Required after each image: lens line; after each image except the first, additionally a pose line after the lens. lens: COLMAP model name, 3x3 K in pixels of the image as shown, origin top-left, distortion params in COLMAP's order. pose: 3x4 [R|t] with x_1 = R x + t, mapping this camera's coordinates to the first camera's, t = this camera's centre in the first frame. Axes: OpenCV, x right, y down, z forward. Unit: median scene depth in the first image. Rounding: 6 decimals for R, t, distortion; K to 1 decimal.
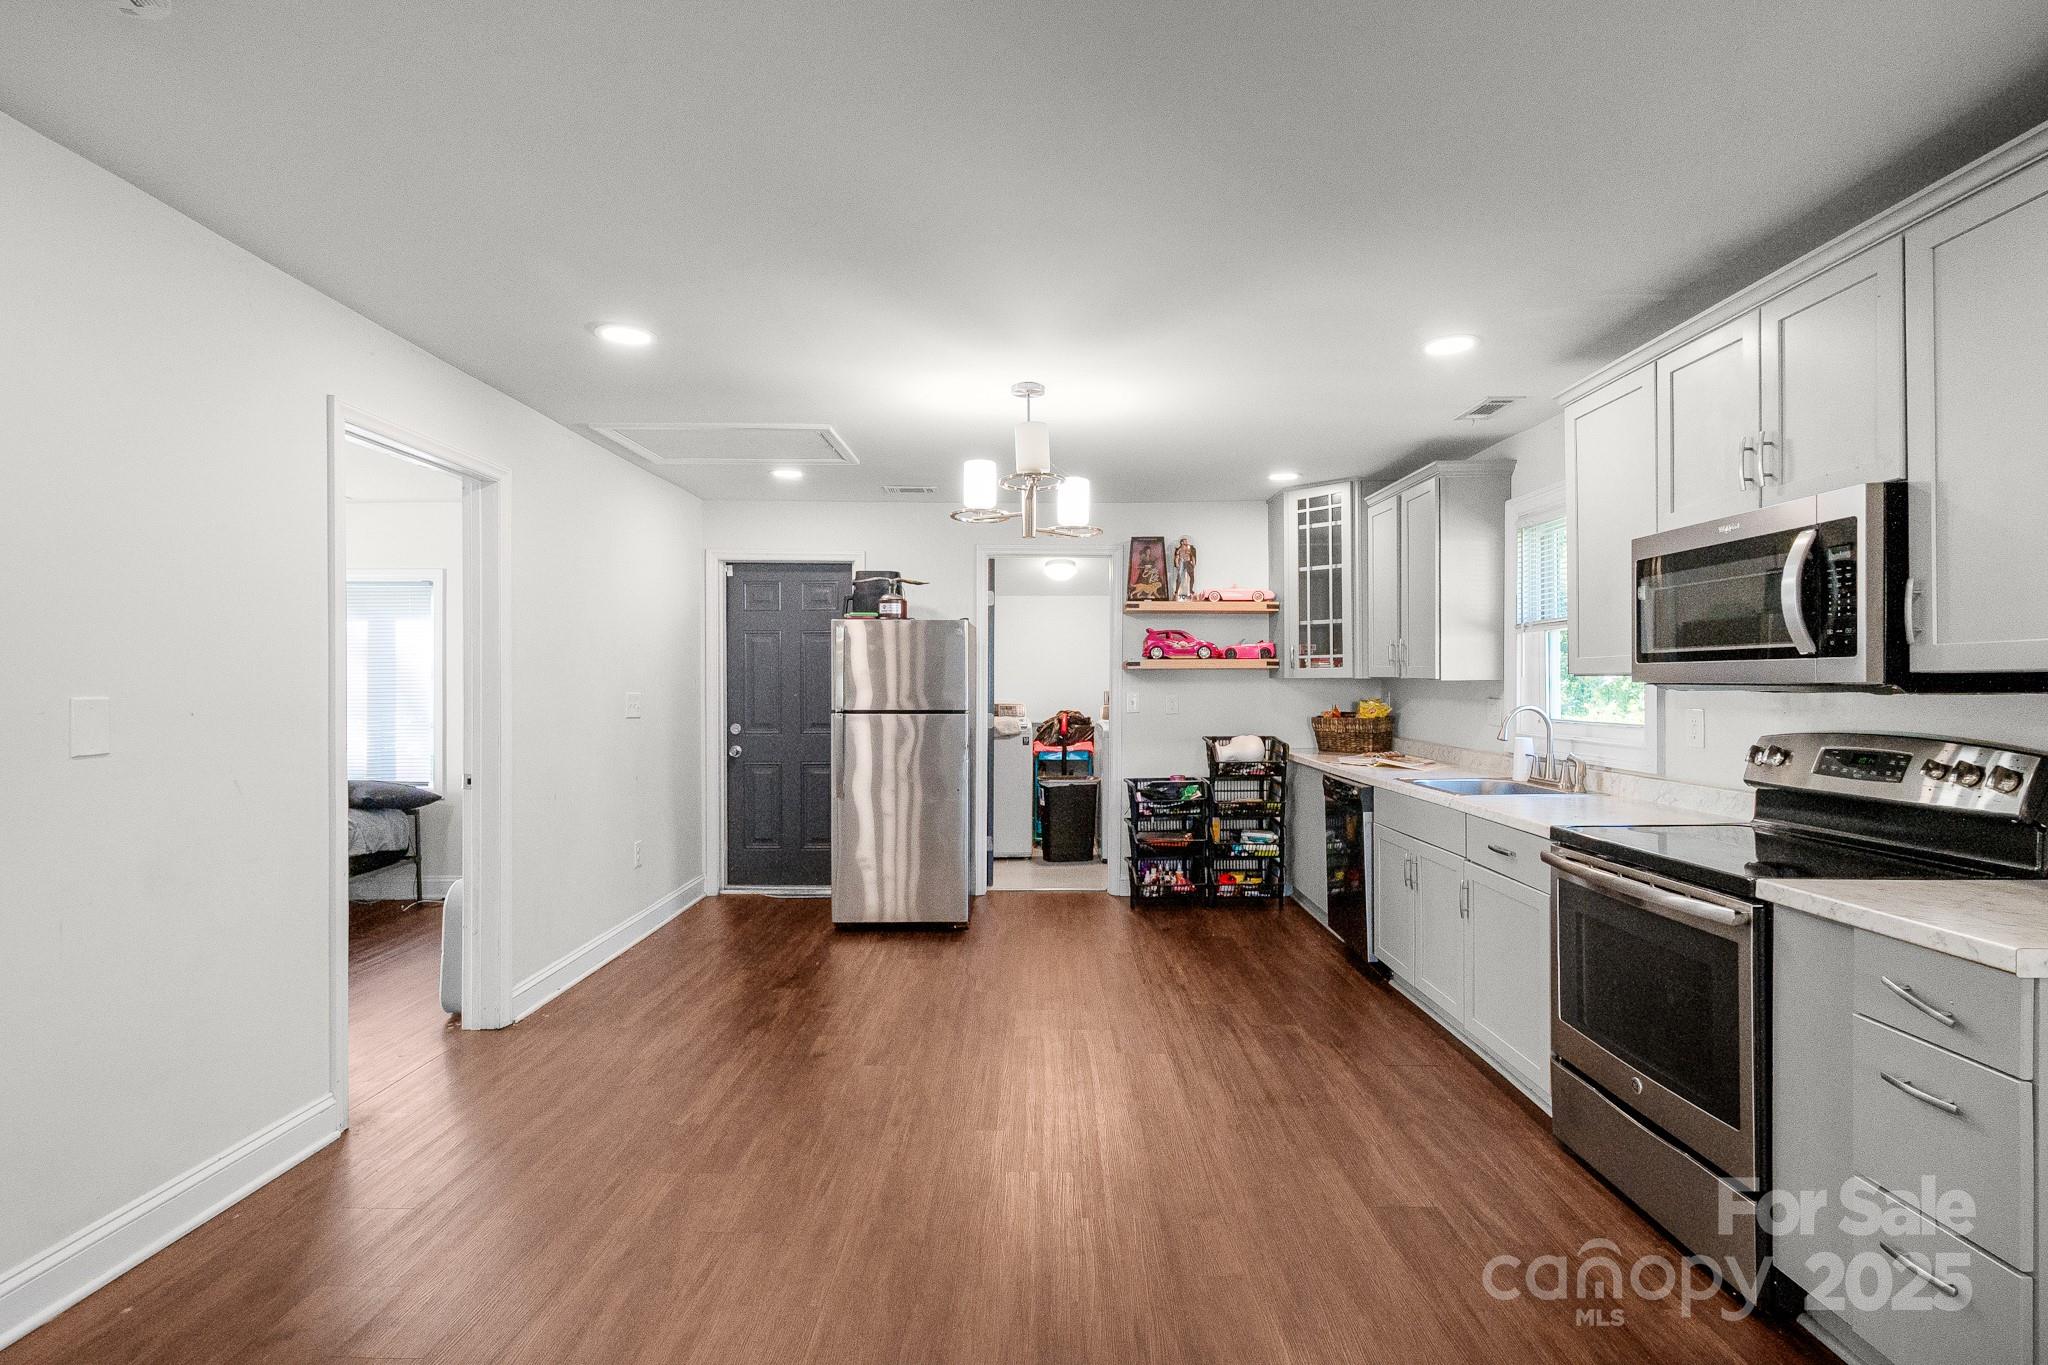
lens RADIAL K [[920.8, 0, 1030.5], [0, 920.8, 685.5], [0, 0, 1]] dist [0.000341, -0.000018]
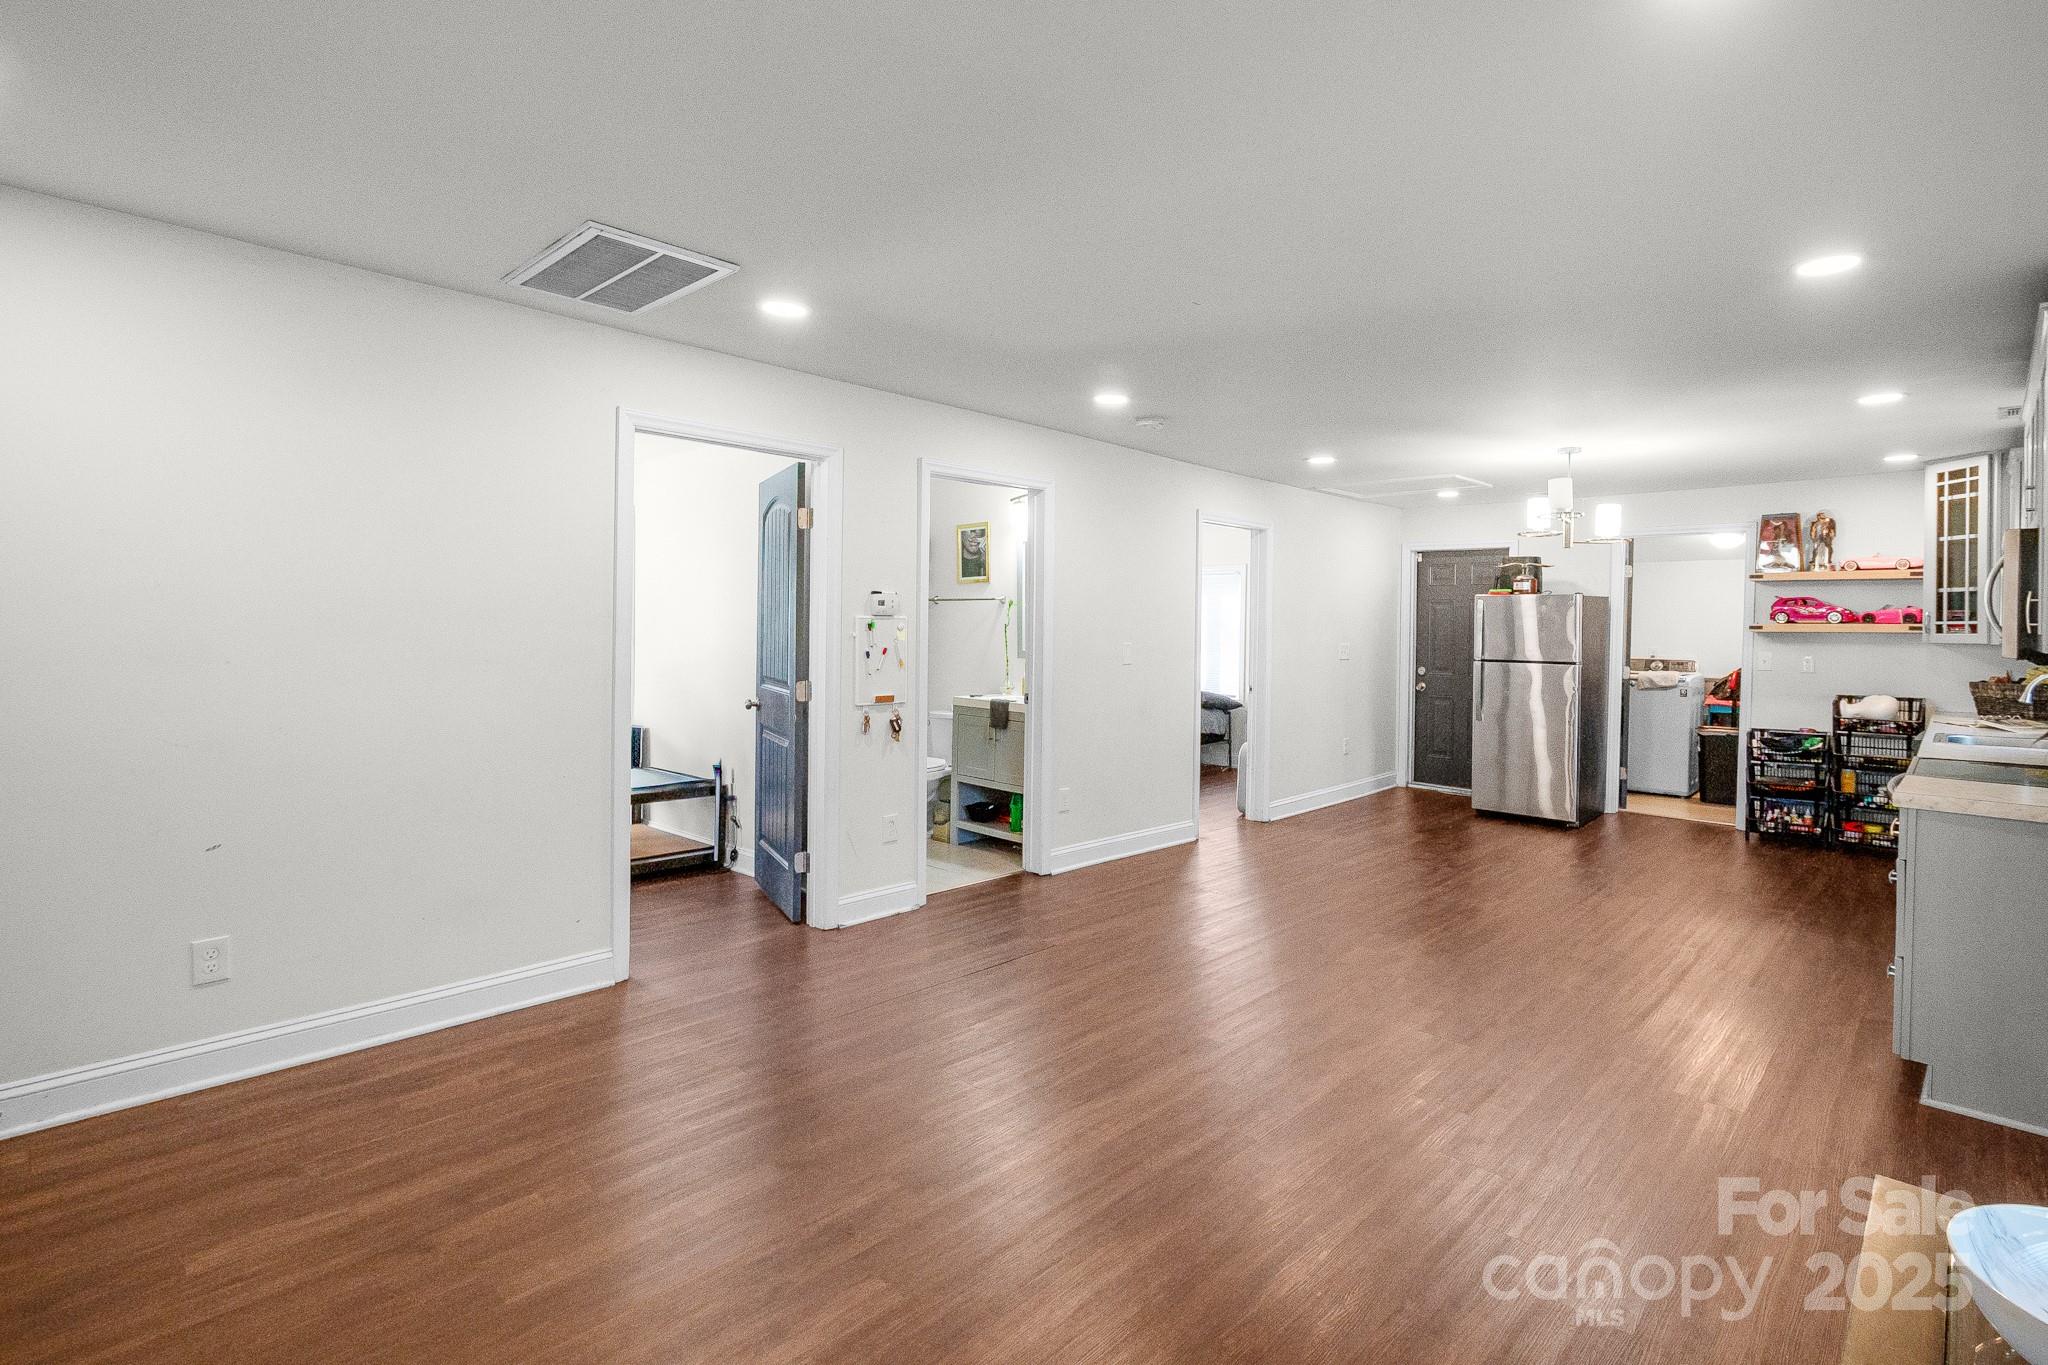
lens RADIAL K [[960.0, 0, 1086.0], [0, 960.0, 637.4], [0, 0, 1]] dist [0.001602, -0.000556]
pose [[0.735434, 0.016945, -0.677384, 0.312683], [-0.013801, 0.999854, 0.010029, -0.011654], [0.677455, 0.001973, 0.735561, -0.448008]]
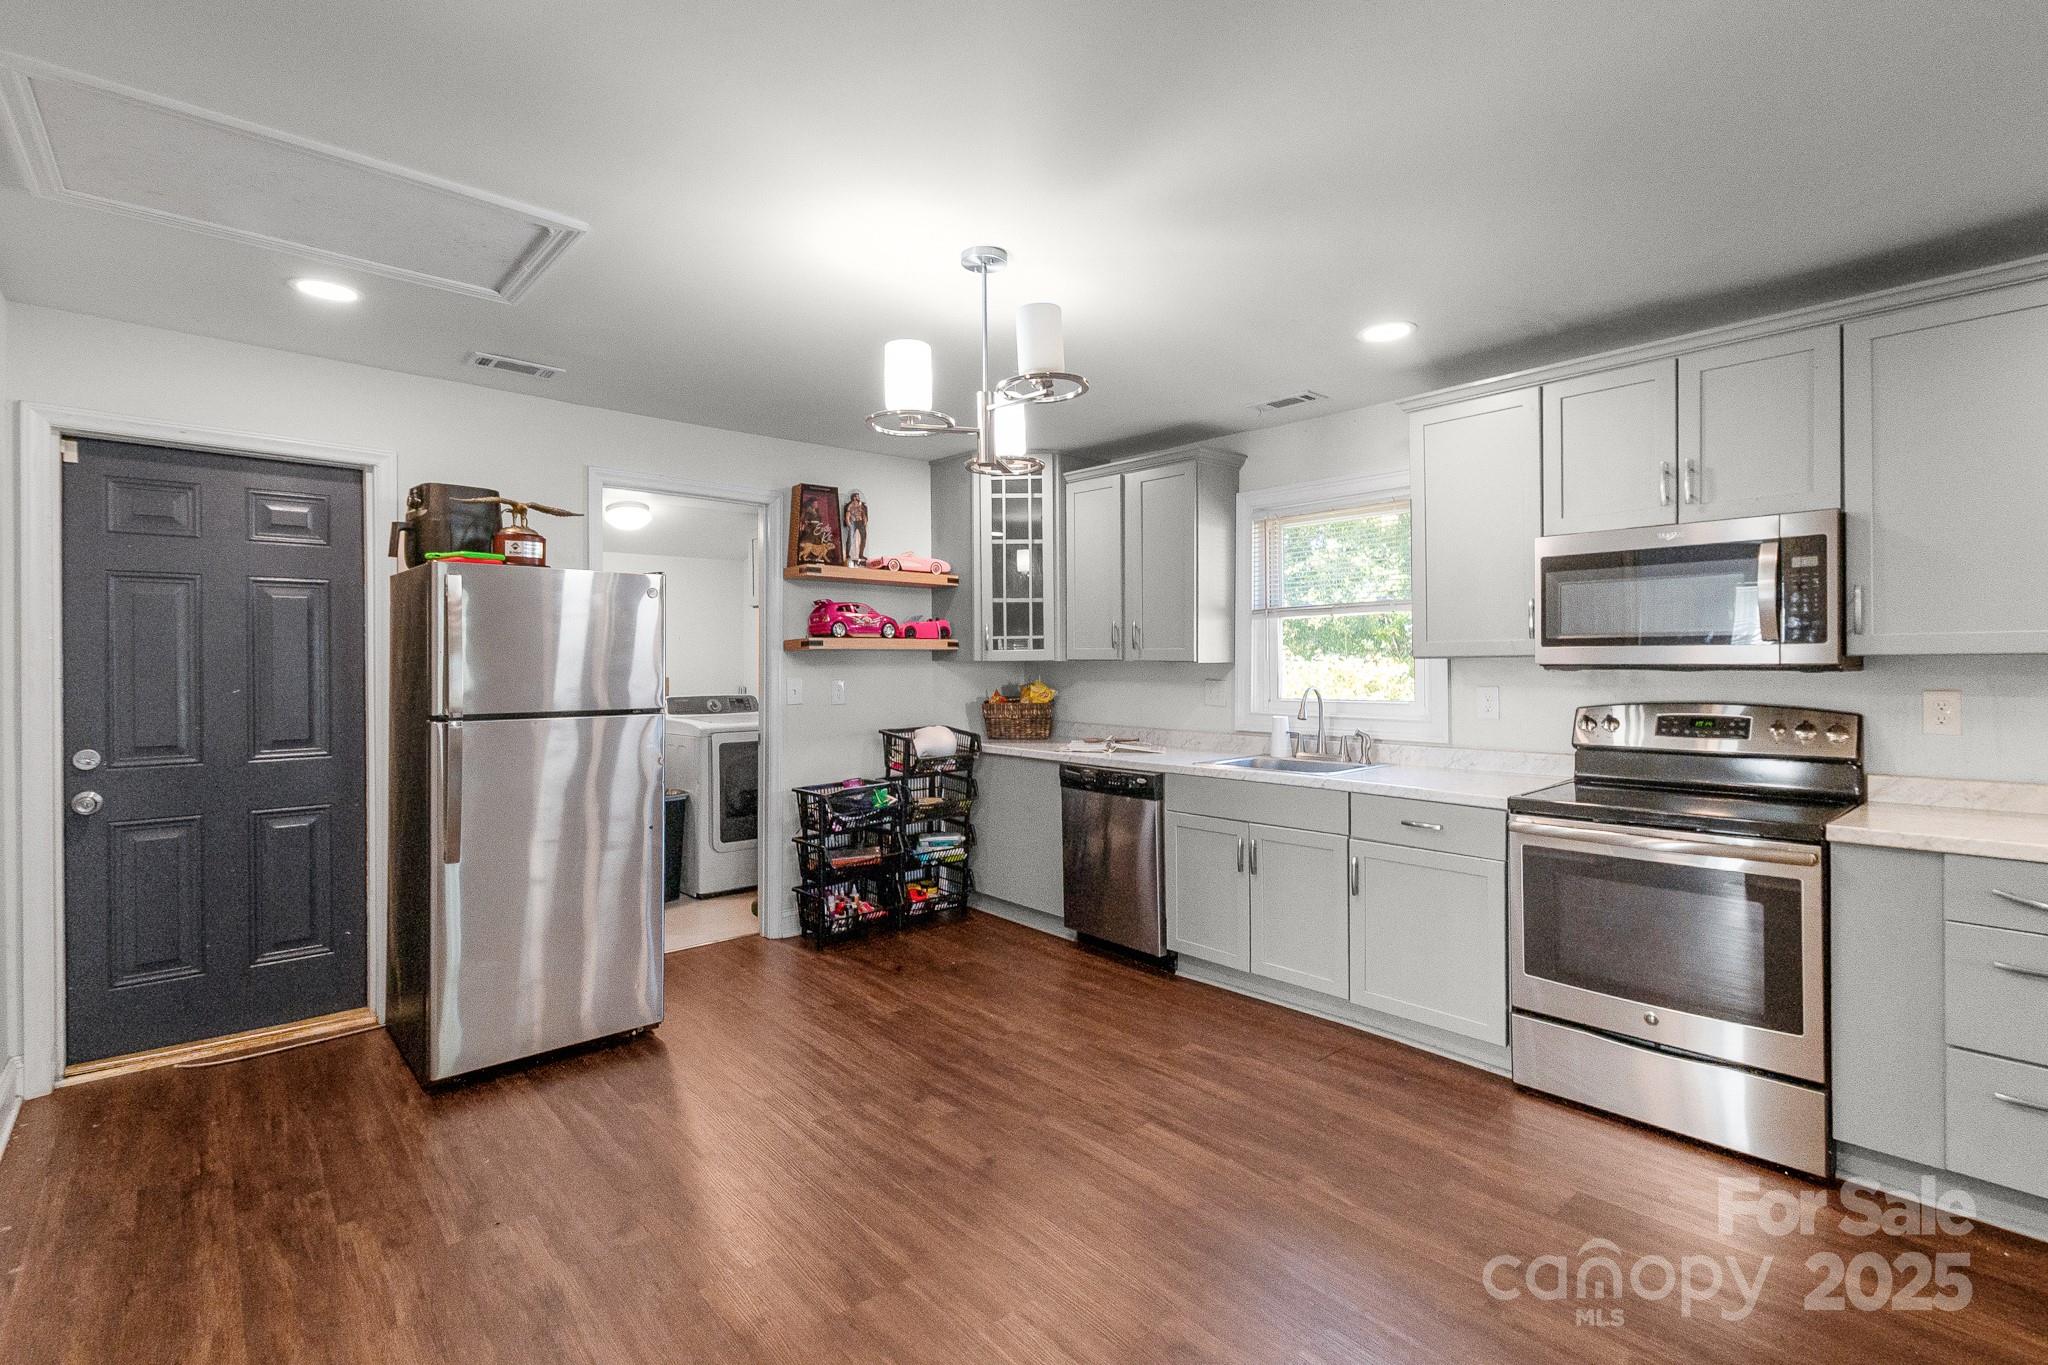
lens RADIAL K [[943.8, 0, 1013.9], [0, 943.8, 664.8], [0, 0, 1]] dist [0.001752, 0.000146]
pose [[0.749760, -0.002776, 0.661704, -0.302617], [0.005905, 0.999979, -0.002495, -0.001526], [-0.661683, 0.005778, 0.749761, 0.277728]]
